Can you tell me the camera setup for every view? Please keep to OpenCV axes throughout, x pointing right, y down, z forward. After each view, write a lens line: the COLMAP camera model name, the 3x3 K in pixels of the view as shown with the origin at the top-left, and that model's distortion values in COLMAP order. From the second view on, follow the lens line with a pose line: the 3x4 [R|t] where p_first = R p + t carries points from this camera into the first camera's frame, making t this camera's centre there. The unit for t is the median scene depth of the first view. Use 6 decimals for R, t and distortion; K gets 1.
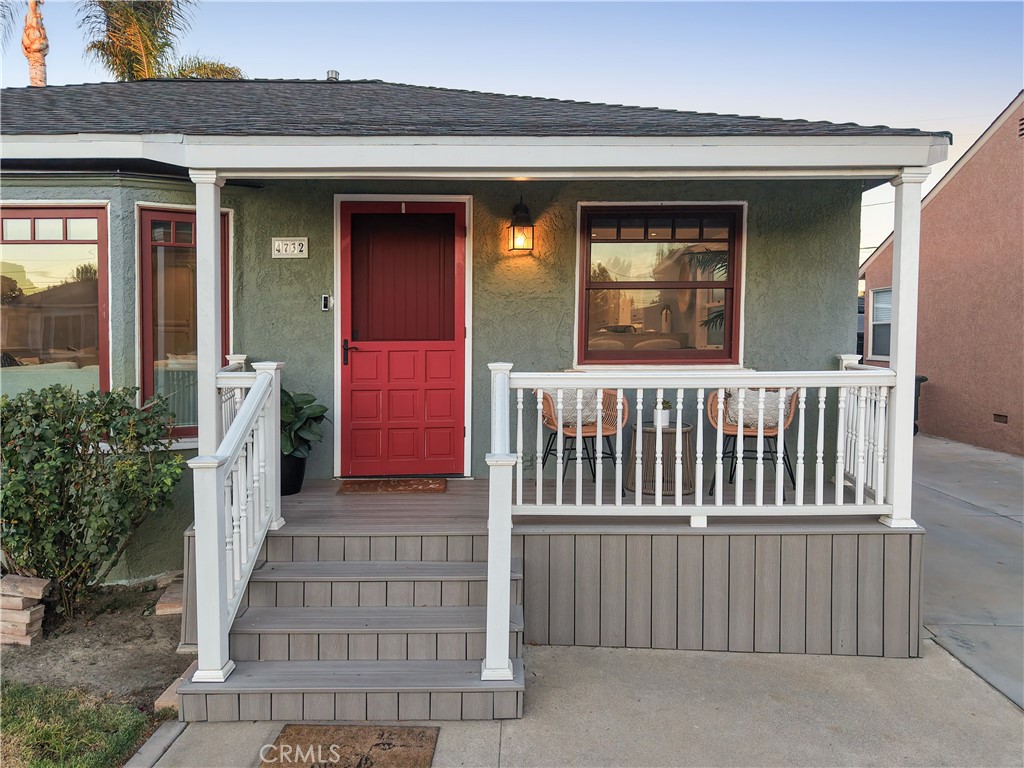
lens RADIAL K [[755.8, 0, 513.1], [0, 755.8, 353.6], [0, 0, 1]] dist [-0.010507, -0.008514]
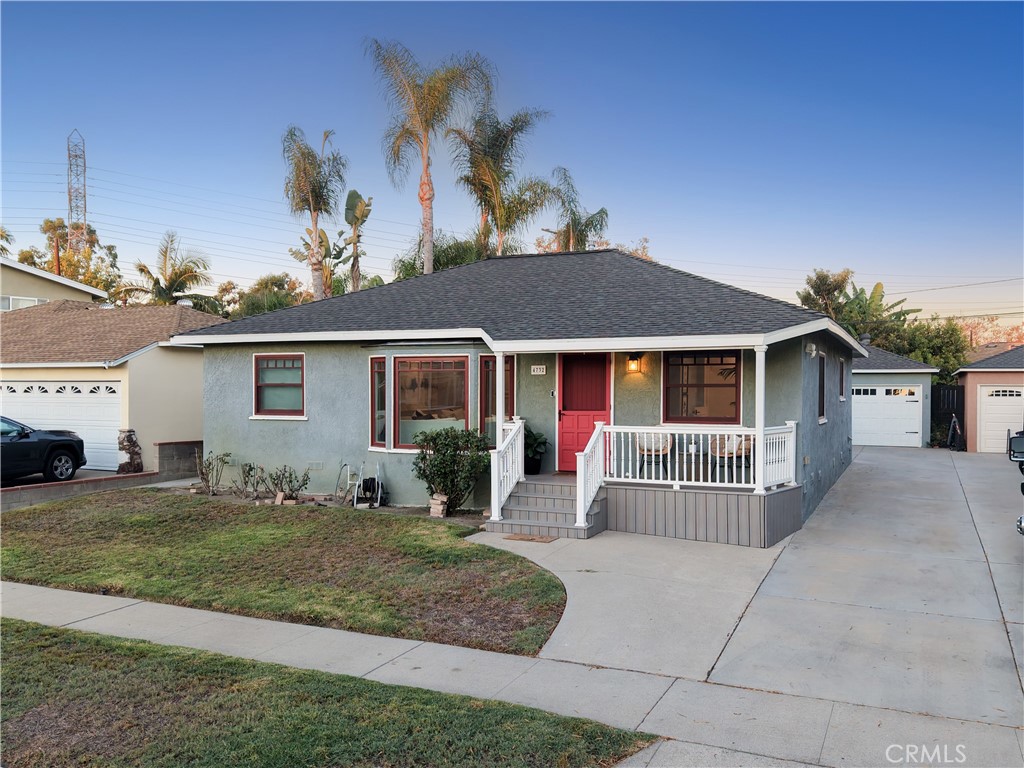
lens RADIAL K [[696.0, 0, 512.0], [0, 696.0, 384.0], [0, 0, 1]] dist [-0.001547, -0.000920]
pose [[0.907588, -0.004634, -0.419836, 0.596527], [-0.007852, 0.999577, -0.028005, -0.041369], [0.419788, 0.028714, 0.907168, -1.097849]]
